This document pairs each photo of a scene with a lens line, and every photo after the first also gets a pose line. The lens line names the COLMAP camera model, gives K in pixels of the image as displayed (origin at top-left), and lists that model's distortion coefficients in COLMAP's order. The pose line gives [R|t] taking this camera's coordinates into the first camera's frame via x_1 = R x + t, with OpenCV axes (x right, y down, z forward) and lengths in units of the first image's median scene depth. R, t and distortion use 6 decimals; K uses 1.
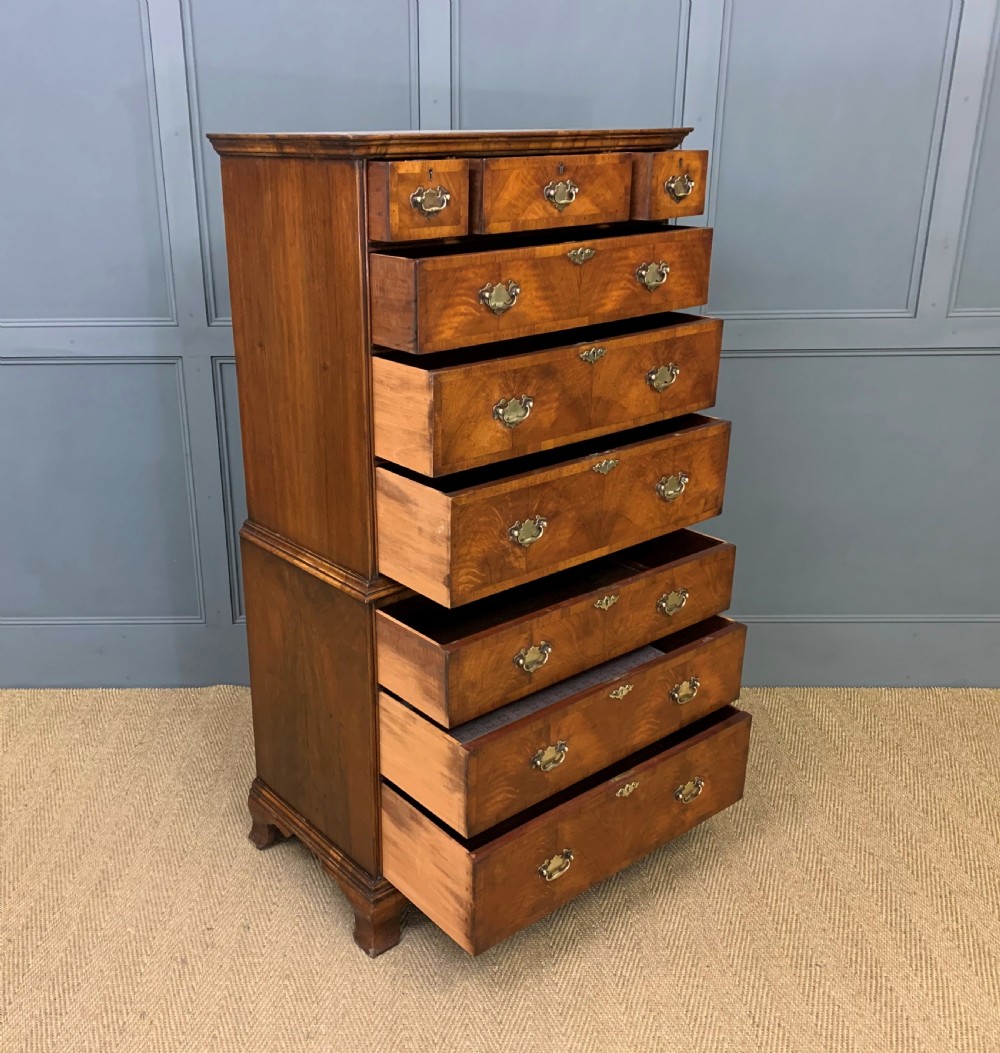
lens RADIAL K [[1073.1, 0, 417.5], [0, 1073.1, 521.6], [0, 0, 1]] dist [0.054943, 0.000000]
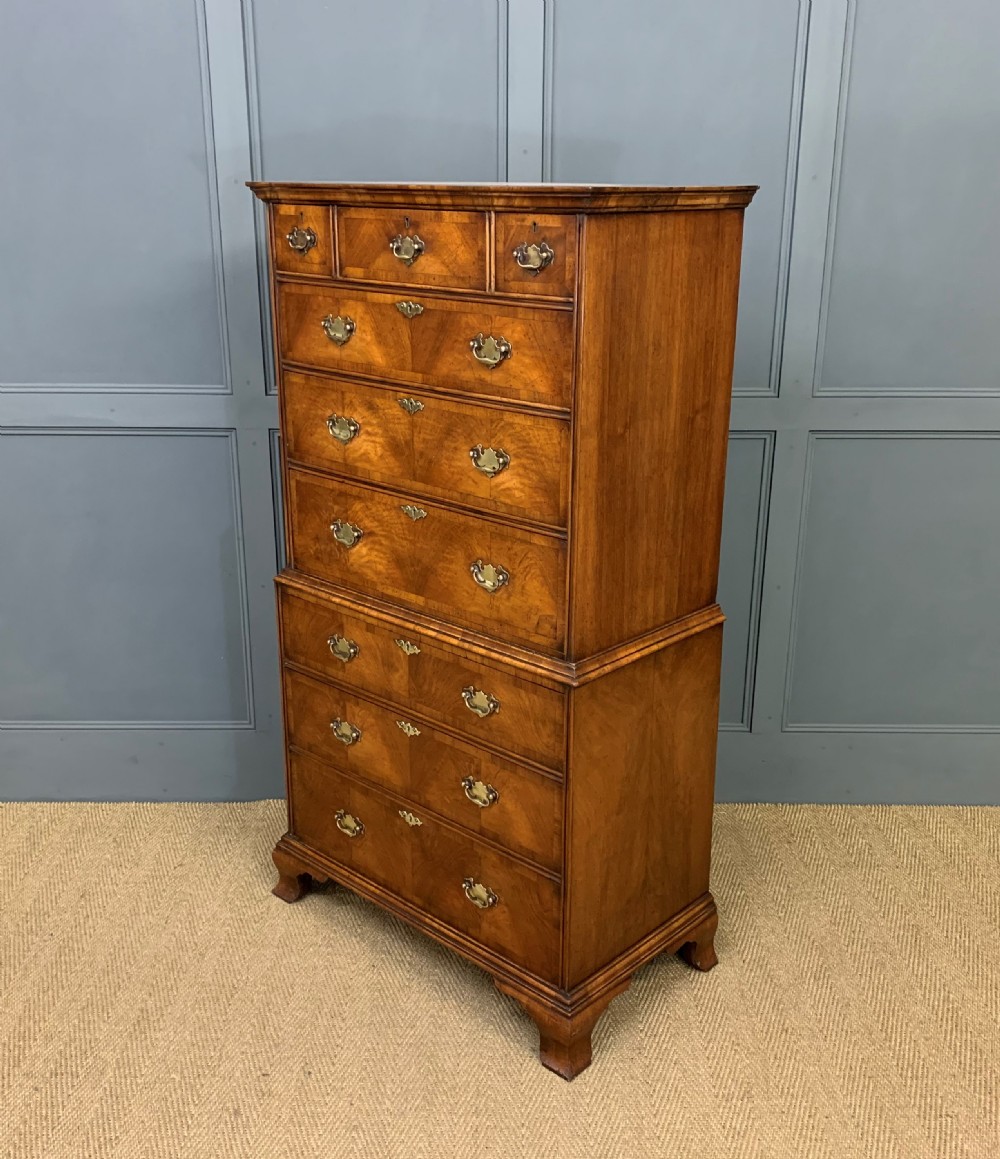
lens RADIAL K [[1196.8, 0, 493.3], [0, 1196.8, 590.1], [0, 0, 1]] dist [0.065582, 0.000000]
pose [[0.144759, 0.333628, -0.931524, 1.052599], [-0.347361, 0.898656, 0.267876, -0.303431], [0.926491, 0.284798, 0.245978, 0.788574]]
